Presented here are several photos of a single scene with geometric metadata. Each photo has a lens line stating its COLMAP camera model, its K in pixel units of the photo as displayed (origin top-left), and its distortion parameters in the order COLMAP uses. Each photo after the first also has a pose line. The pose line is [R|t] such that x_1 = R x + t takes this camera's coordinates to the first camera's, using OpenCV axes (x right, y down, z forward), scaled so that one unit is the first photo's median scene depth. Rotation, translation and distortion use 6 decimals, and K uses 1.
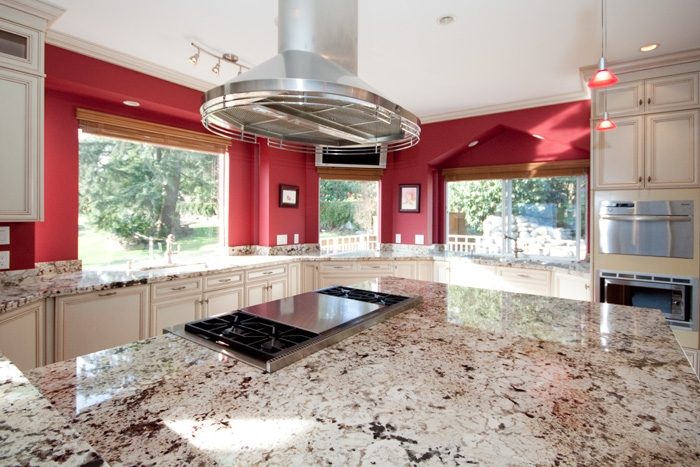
lens RADIAL K [[355.1, 0, 351.6], [0, 355.1, 208.3], [0, 0, 1]] dist [0.000860, 0.000333]
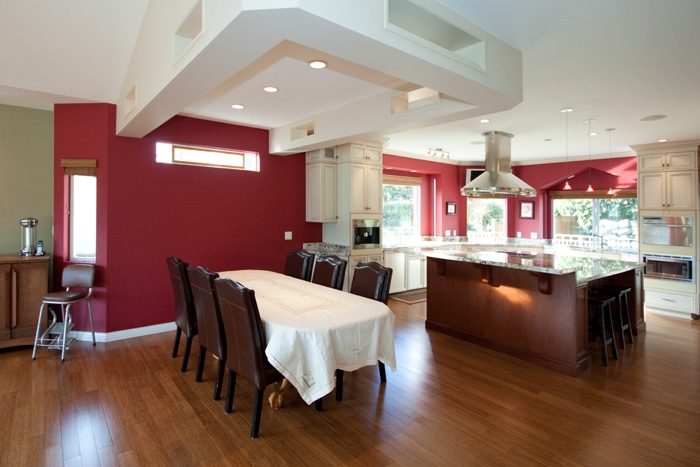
lens RADIAL K [[365.6, 0, 330.5], [0, 365.6, 205.9], [0, 0, 1]] dist [-0.000560, -0.000405]
pose [[0.952801, 0.003518, -0.303574, -0.187937], [-0.004529, 0.999986, -0.002624, -0.038468], [0.303561, 0.003875, 0.952804, -0.874364]]
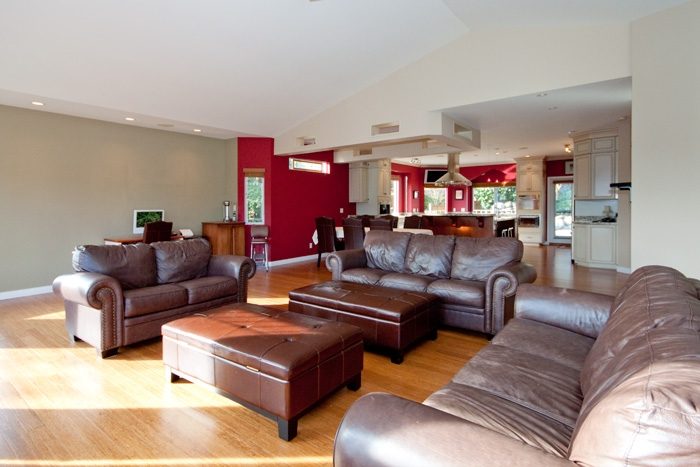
lens RADIAL K [[360.0, 0, 334.8], [0, 360.0, 223.8], [0, 0, 1]] dist [0.000923, 0.000842]
pose [[0.996894, -0.015897, -0.077139, -0.574614], [0.020742, 0.997834, 0.062420, 0.003364], [0.075979, -0.063826, 0.995064, -1.816740]]
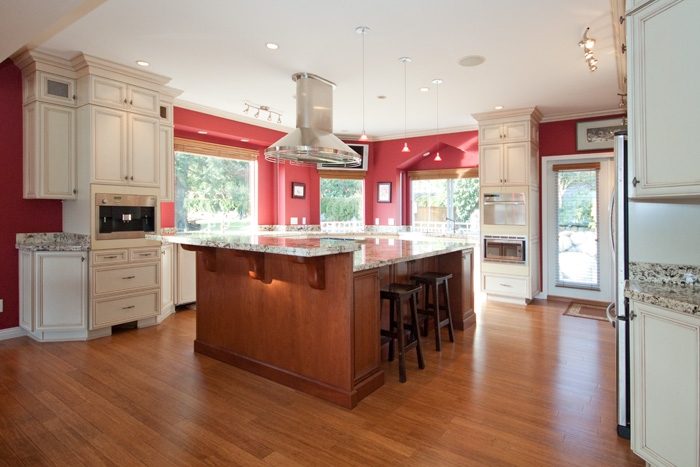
lens RADIAL K [[386.2, 0, 368.1], [0, 386.2, 207.1], [0, 0, 1]] dist [-0.001479, 0.000240]
pose [[0.999896, 0.000797, 0.014376, 0.077817], [-0.000823, 0.999998, 0.001759, 0.028032], [-0.014374, -0.001770, 0.999895, -0.541017]]
